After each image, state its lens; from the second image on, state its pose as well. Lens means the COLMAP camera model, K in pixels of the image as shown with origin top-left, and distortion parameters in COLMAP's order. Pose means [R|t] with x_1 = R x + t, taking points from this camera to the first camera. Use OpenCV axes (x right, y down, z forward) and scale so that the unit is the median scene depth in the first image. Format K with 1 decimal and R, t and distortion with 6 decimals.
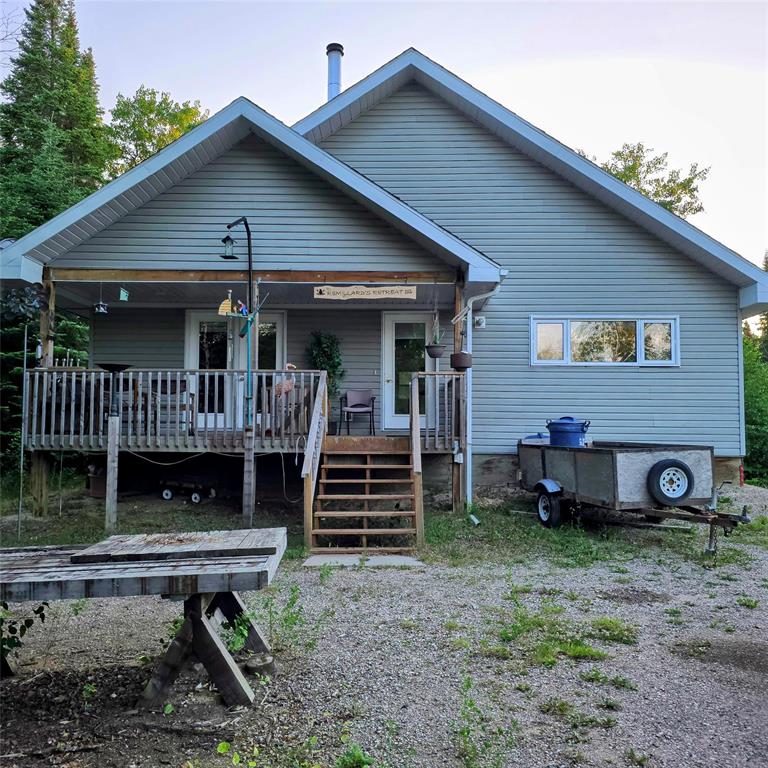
lens RADIAL K [[680.2, 0, 376.6], [0, 680.2, 387.8], [0, 0, 1]] dist [0.089923, -0.016541]
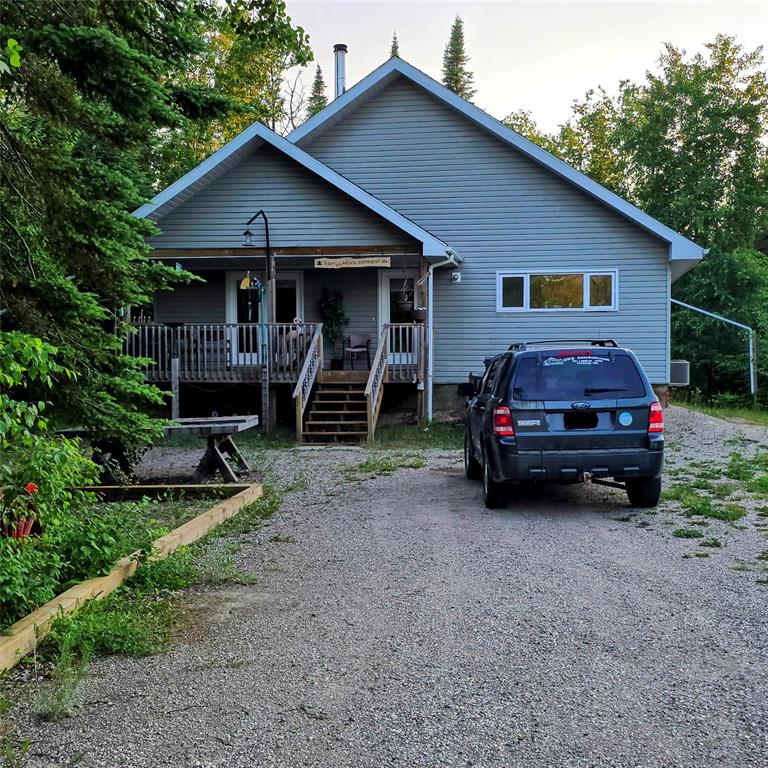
lens RADIAL K [[858.0, 0, 384.2], [0, 858.0, 379.6], [0, 0, 1]] dist [0.116975, 0.000000]
pose [[0.992142, -0.006031, -0.124968, 0.252830], [0.016317, 0.996544, 0.081449, -0.048076], [0.124045, -0.082848, 0.988812, -0.669250]]
